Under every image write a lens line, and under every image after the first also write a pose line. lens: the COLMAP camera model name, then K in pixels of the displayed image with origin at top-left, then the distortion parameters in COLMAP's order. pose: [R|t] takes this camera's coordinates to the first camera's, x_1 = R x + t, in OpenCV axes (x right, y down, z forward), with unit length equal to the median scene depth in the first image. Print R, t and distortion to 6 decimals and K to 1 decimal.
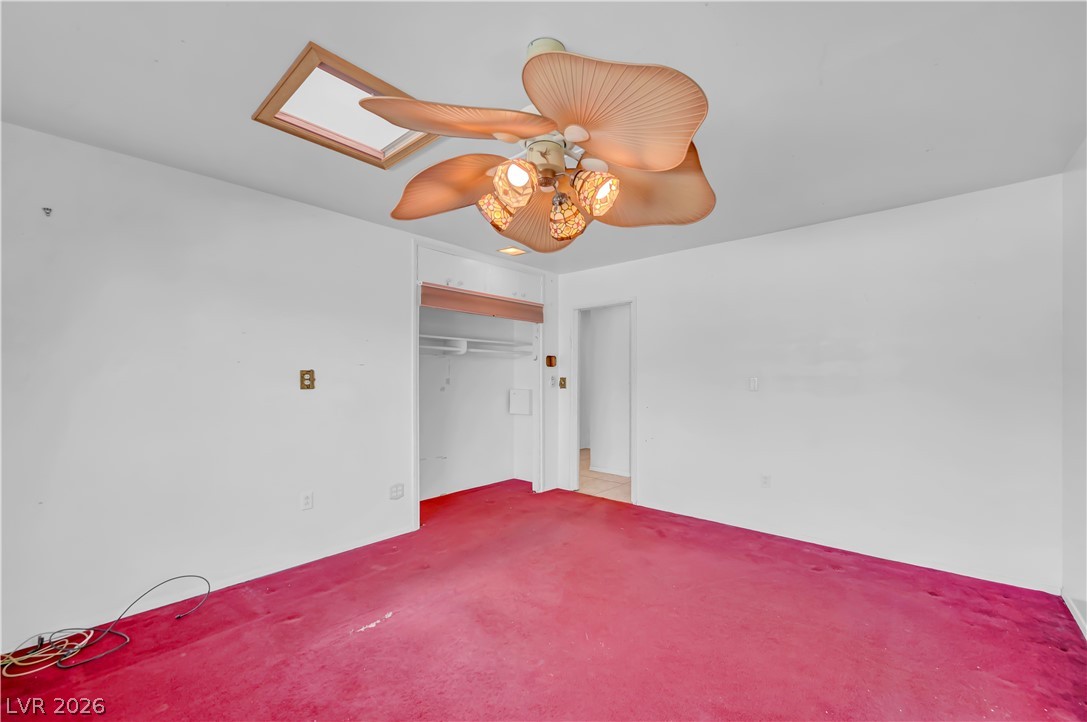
lens RADIAL K [[433.4, 0, 541.9], [0, 433.4, 367.1], [0, 0, 1]] dist [0.001089, 0.000022]
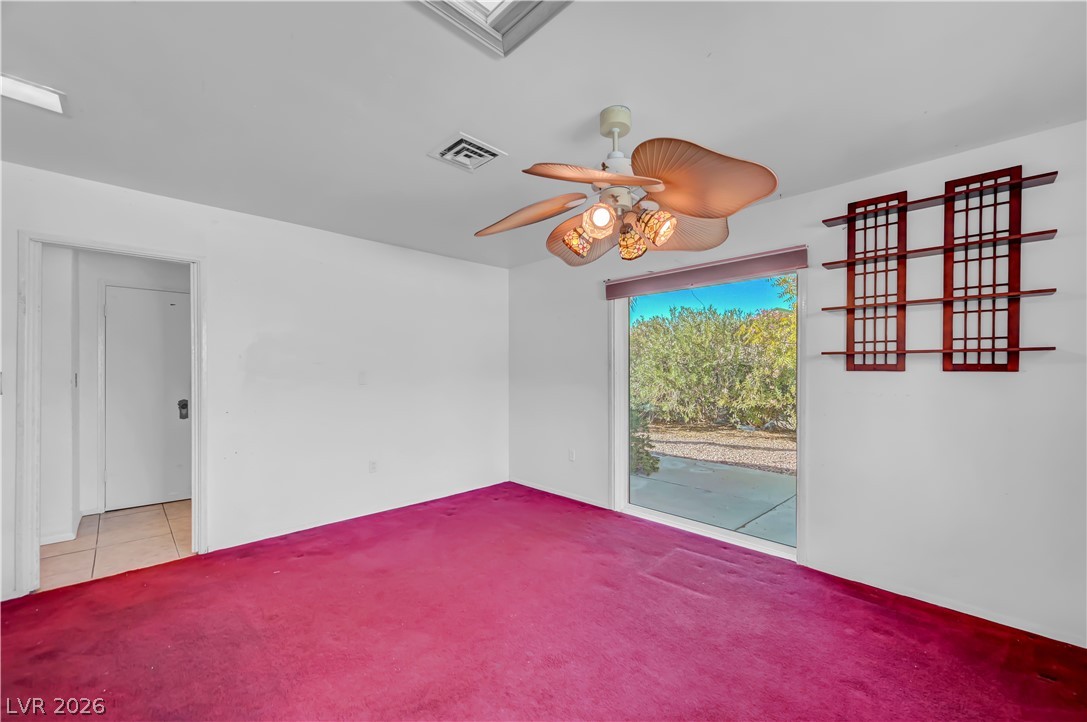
lens RADIAL K [[433.4, 0, 541.7], [0, 433.4, 366.6], [0, 0, 1]] dist [0.001089, 0.000022]
pose [[0.079948, 0.004509, 0.996789, -0.625633], [-0.024043, 0.999708, -0.002594, -0.000852], [-0.996509, -0.023758, 0.080033, 0.552089]]
